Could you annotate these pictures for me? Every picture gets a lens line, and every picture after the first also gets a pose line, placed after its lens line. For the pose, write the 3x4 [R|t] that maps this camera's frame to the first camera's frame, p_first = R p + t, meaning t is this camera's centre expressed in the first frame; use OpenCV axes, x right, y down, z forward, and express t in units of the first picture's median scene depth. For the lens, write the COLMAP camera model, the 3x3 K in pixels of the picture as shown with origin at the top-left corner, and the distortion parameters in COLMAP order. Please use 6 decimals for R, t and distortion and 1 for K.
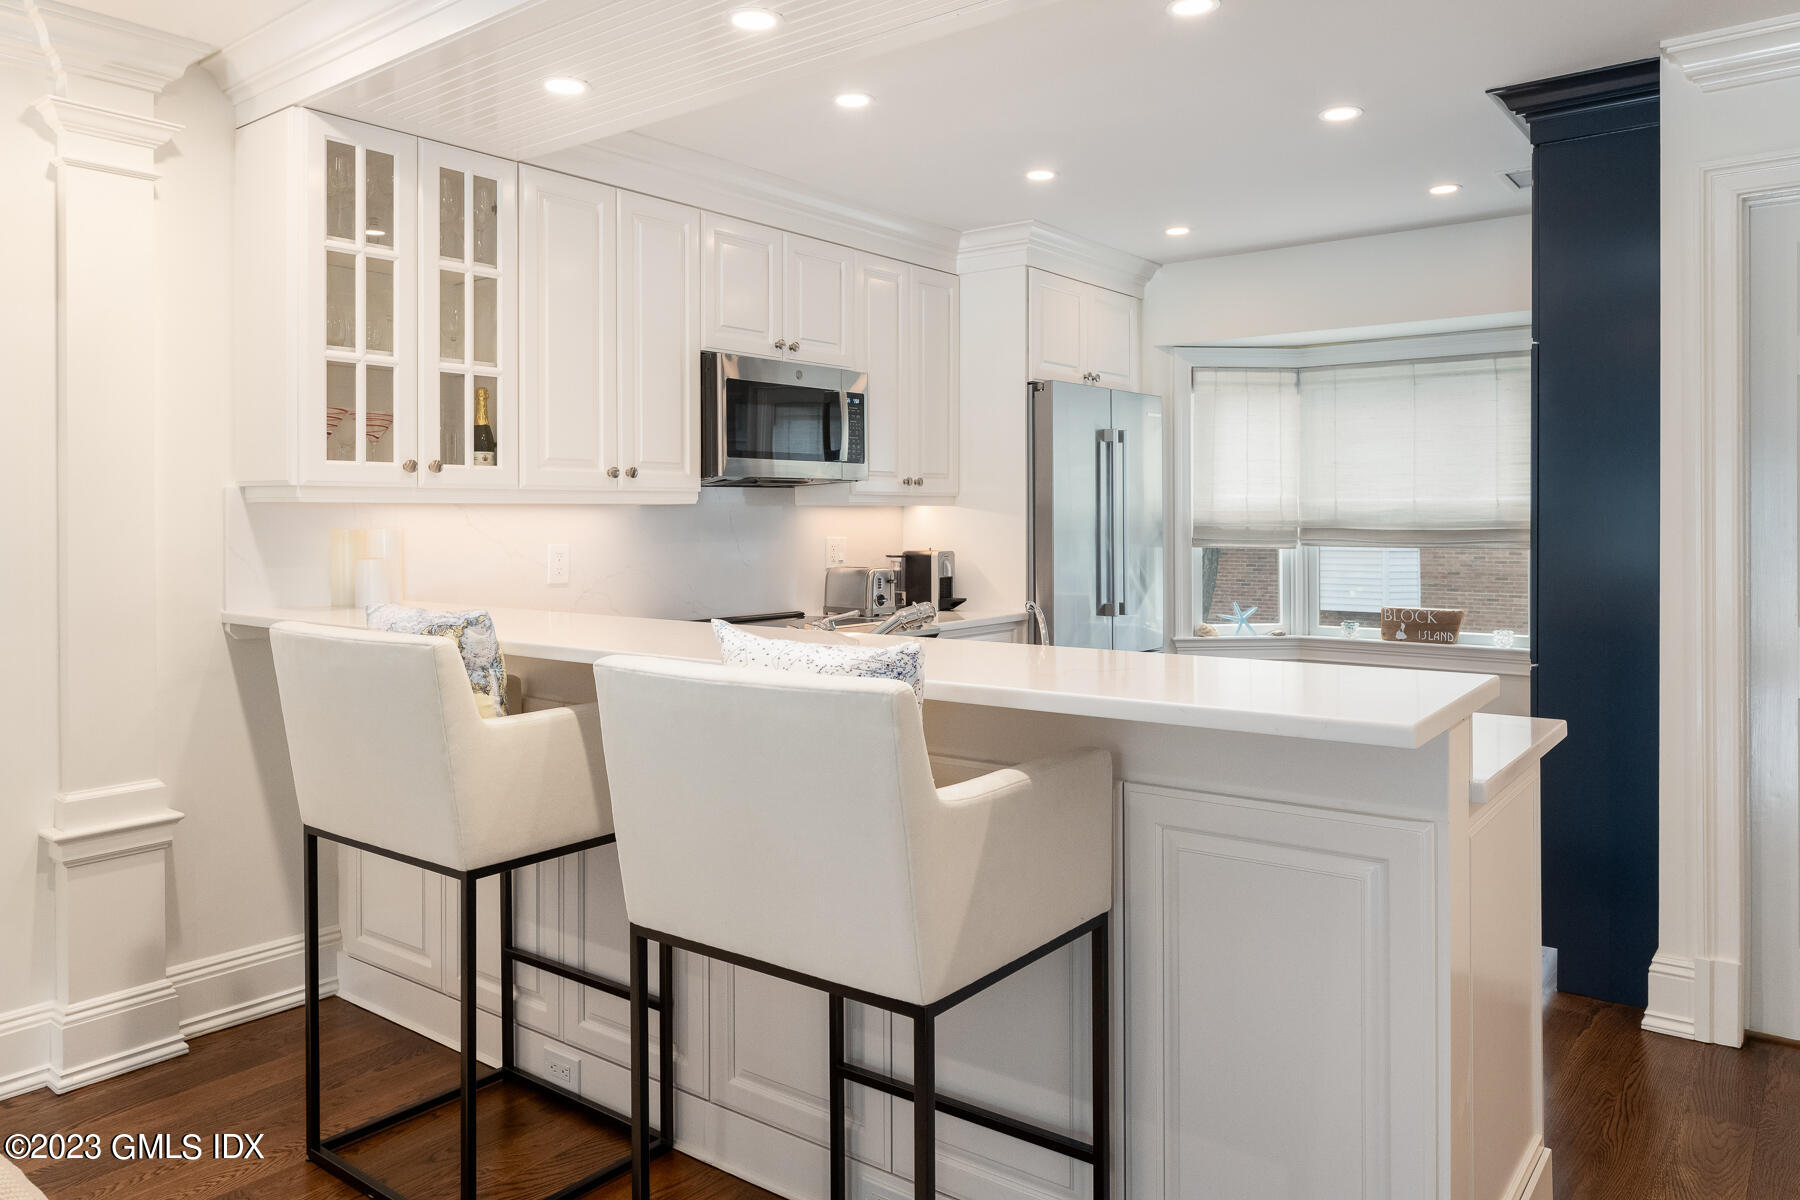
lens RADIAL K [[1211.2, 0, 859.9], [0, 1211.2, 515.4], [0, 0, 1]] dist [0.003797, -0.000825]
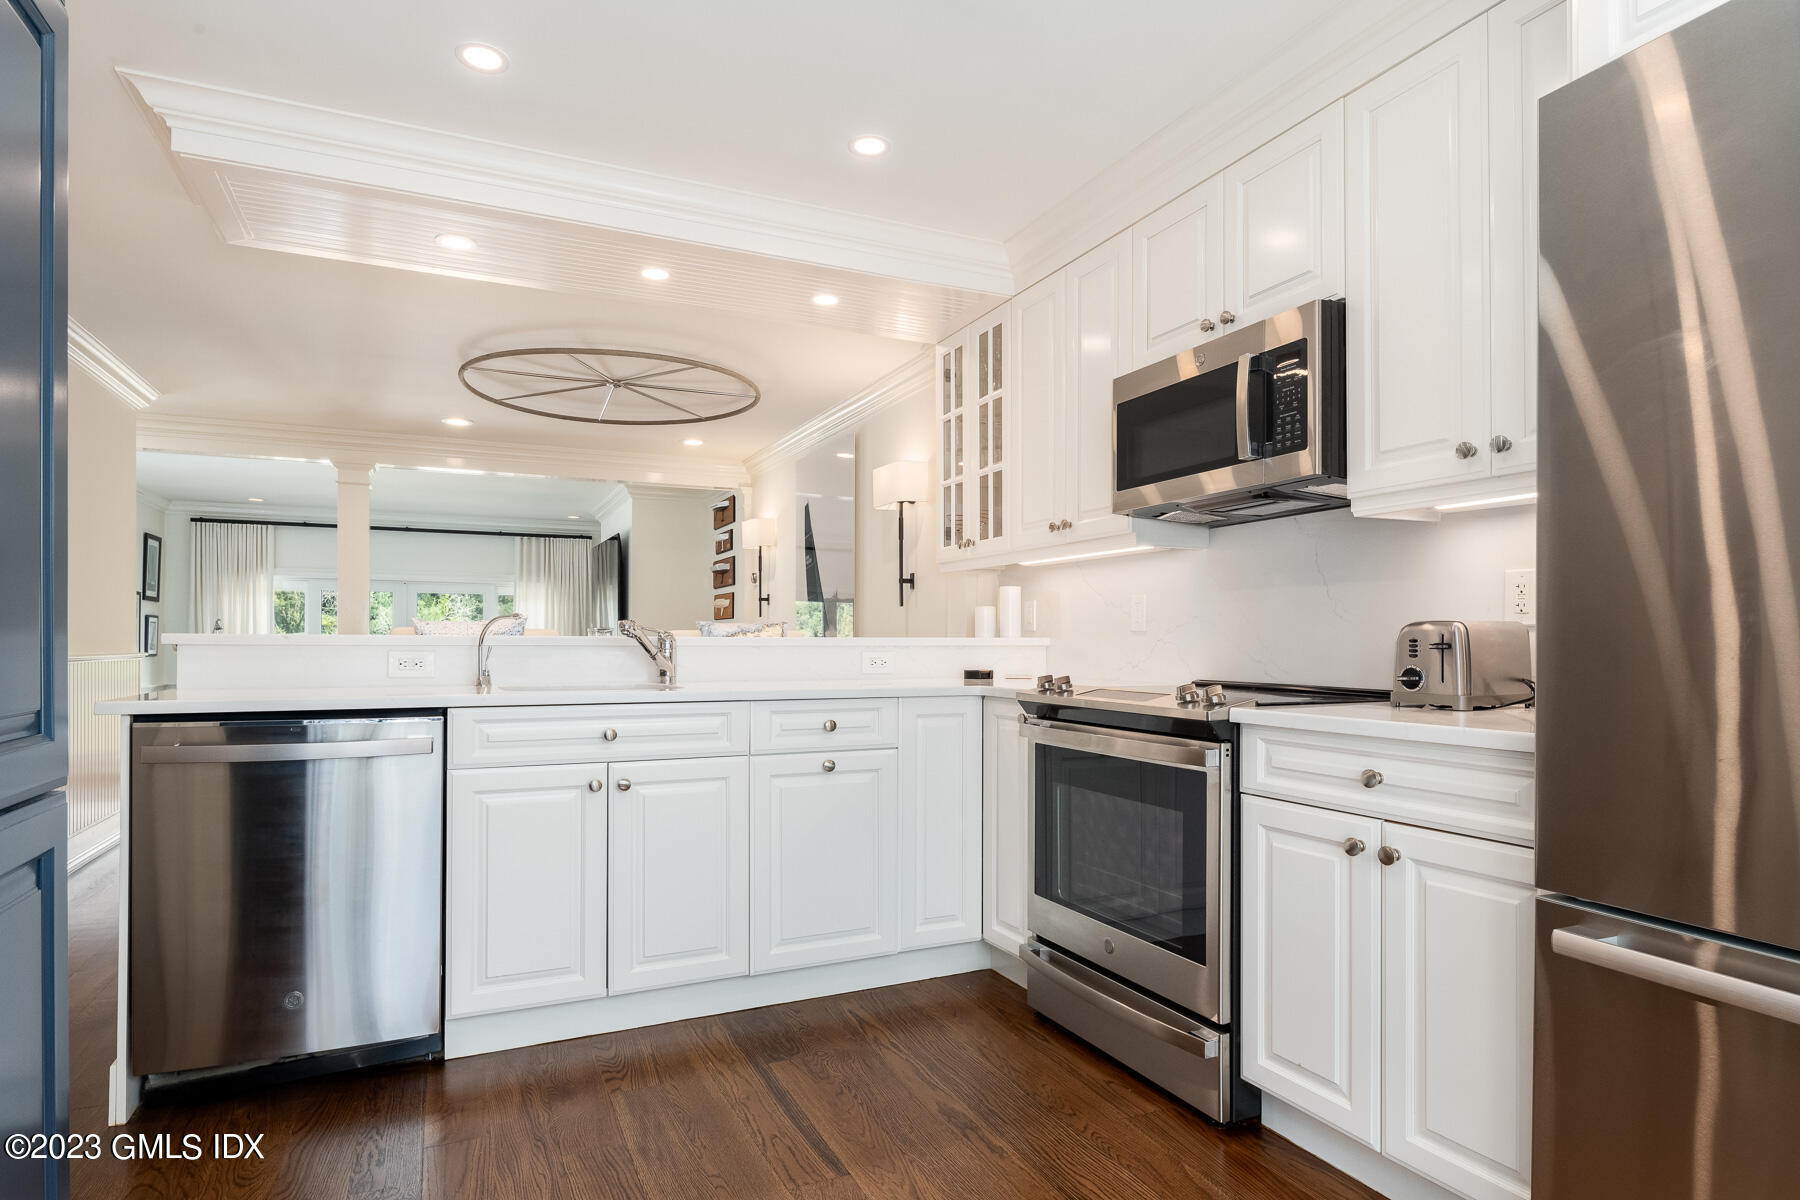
lens RADIAL K [[995.1, 0, 907.0], [0, 995.1, 632.4], [0, 0, 1]] dist [0.013553, 0.000378]
pose [[-0.428091, -0.004531, -0.903724, 0.467076], [0.002822, 0.999976, -0.006350, 0.045473], [0.903731, -0.005269, -0.428068, 0.871698]]
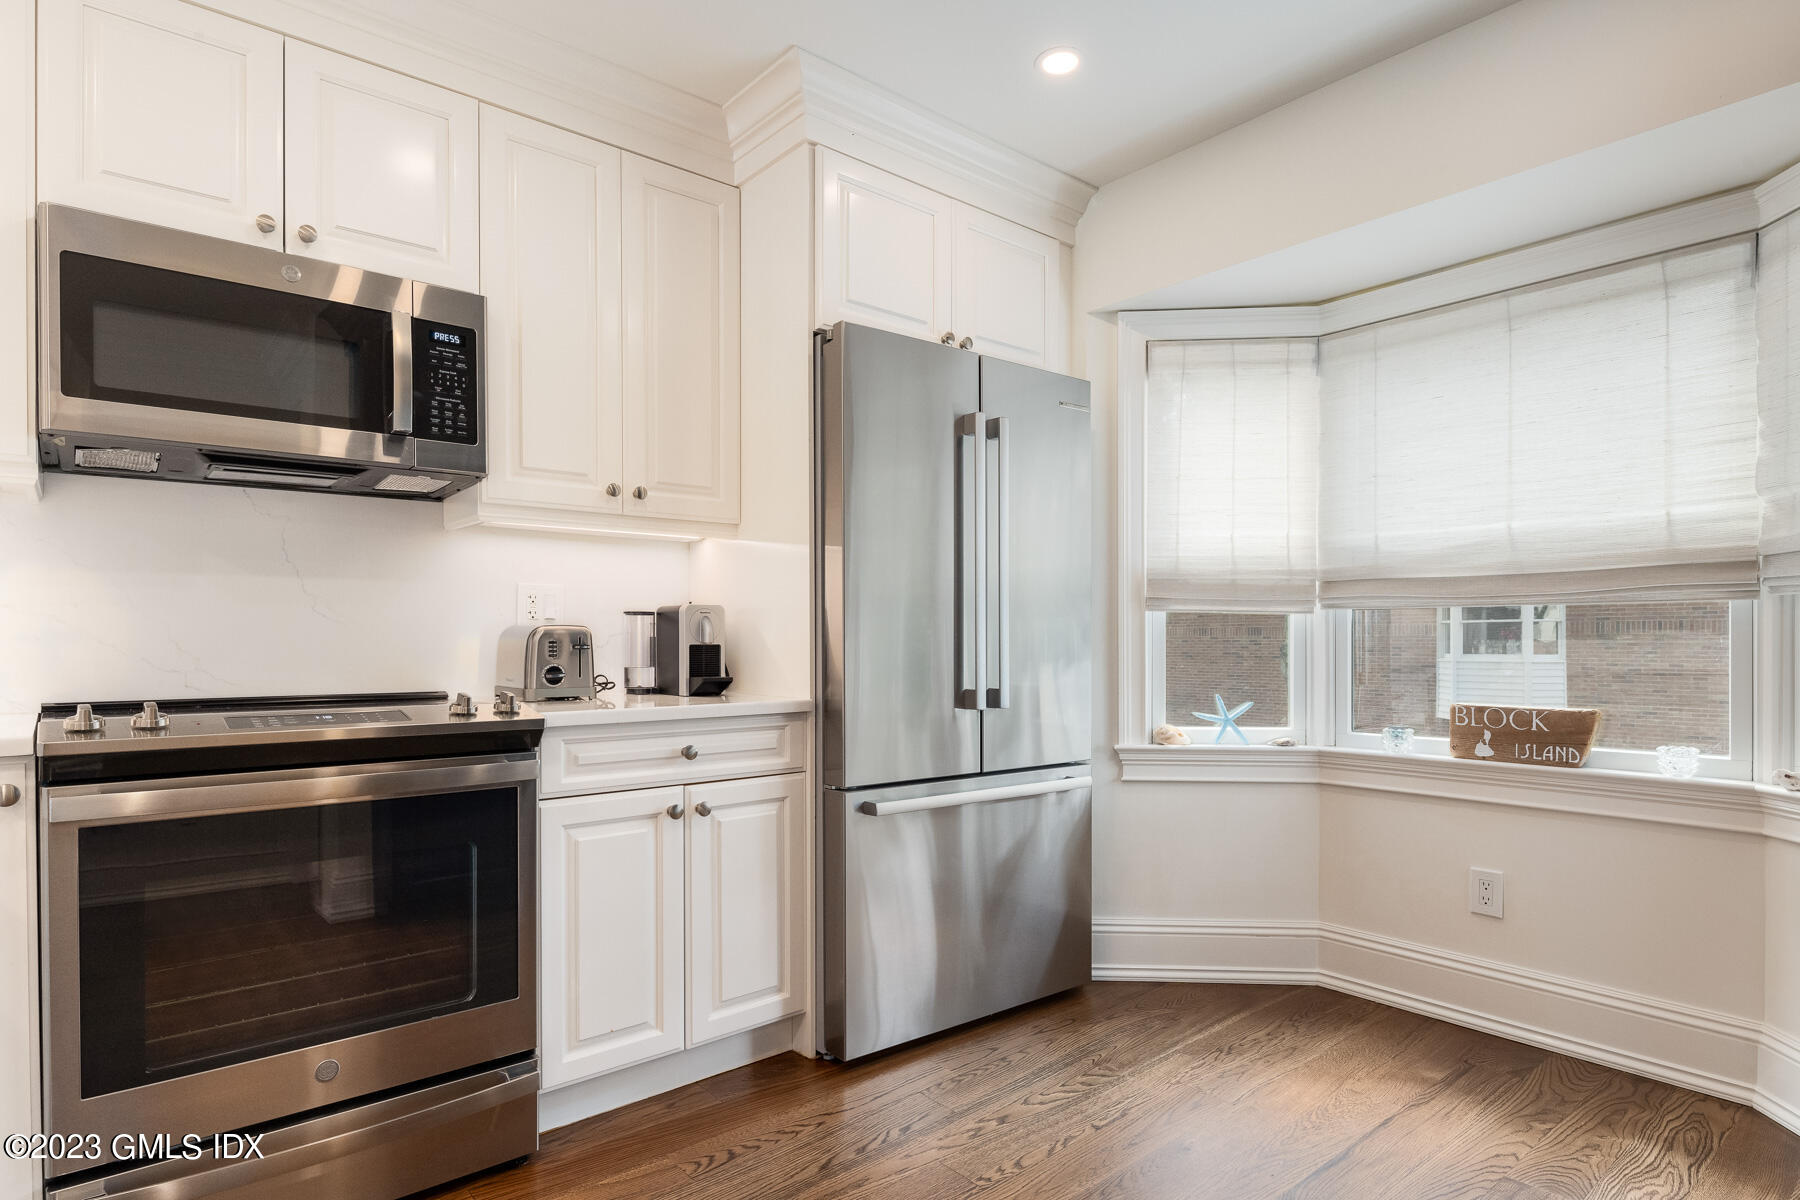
lens RADIAL K [[995.1, 0, 873.5], [0, 995.1, 639.2], [0, 0, 1]] dist [0.013553, 0.000378]
pose [[0.982285, 0.002760, -0.187375, 0.245072], [-0.002623, 0.999996, 0.000977, 0.044649], [0.187377, -0.000469, 0.982288, 0.460988]]
